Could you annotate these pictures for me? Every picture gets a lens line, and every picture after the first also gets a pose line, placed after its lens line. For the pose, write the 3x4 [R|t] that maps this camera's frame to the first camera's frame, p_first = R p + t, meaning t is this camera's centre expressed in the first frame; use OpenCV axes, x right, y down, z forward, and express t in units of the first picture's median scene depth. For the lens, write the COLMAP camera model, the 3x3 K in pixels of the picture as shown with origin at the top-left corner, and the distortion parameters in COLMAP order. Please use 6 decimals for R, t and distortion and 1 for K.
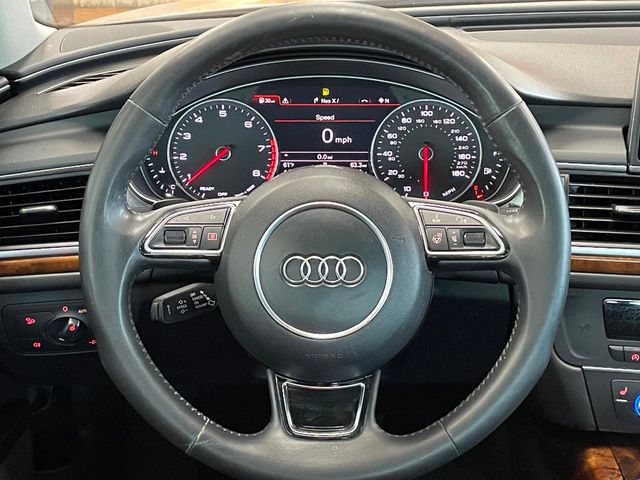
lens RADIAL K [[984.6, 0, 314.8], [0, 984.6, 239.1], [0, 0, 1]] dist [0.103980, 0.000000]
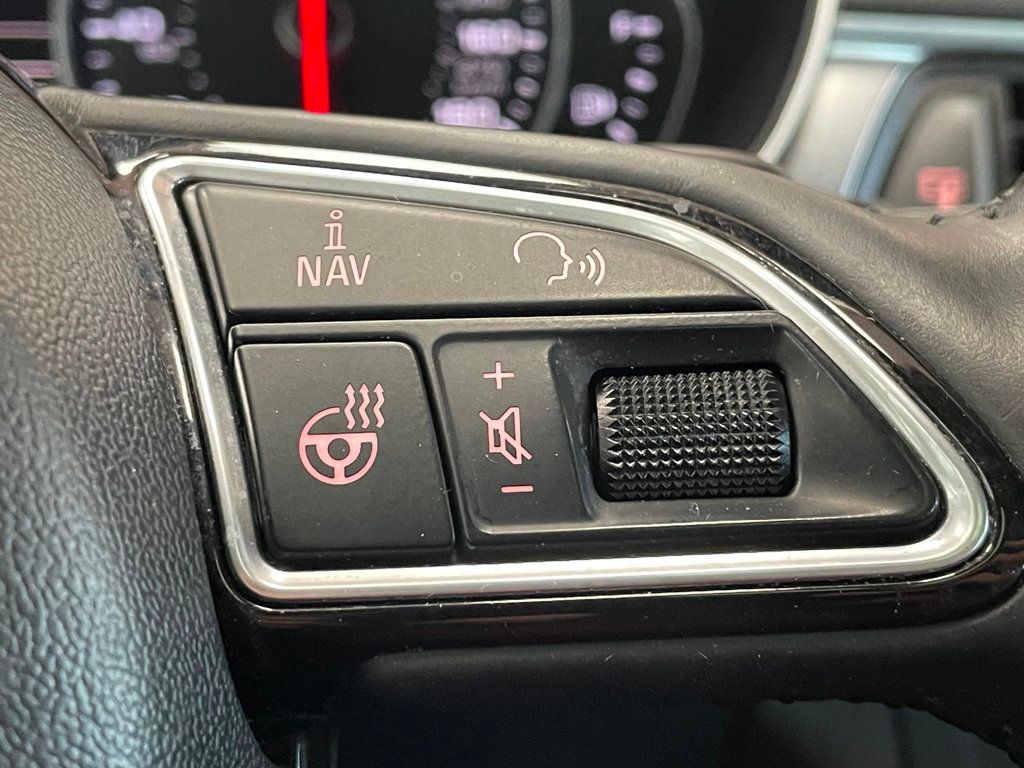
lens RADIAL K [[1575.3, 0, 516.1], [0, 1575.3, 385.7], [0, 0, 1]] dist [0.103980, 0.000000]
pose [[0.980414, -0.033618, 0.194055, 0.086827], [0.036635, 0.999257, -0.011978, -0.002761], [-0.193508, 0.018853, 0.980917, 0.658092]]
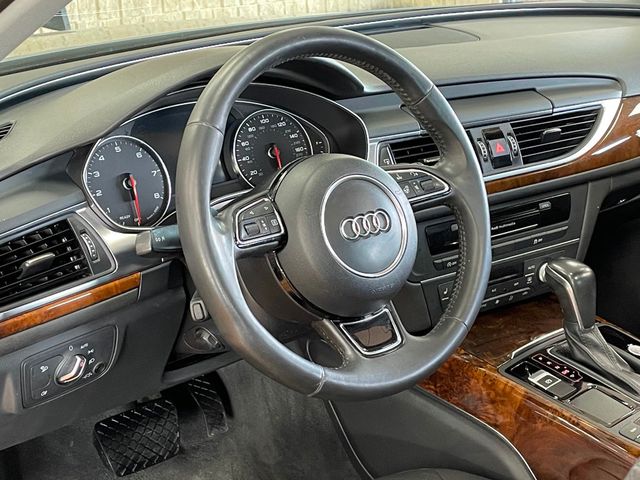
lens RADIAL K [[1021.9, 0, 320.4], [0, 1021.9, 238.7], [0, 0, 1]] dist [0.044958, 0.000000]
pose [[0.767174, -0.223703, 0.601166, -0.638256], [0.252306, 0.966908, 0.037822, -0.015972], [-0.589733, 0.122662, 0.798228, -0.043898]]
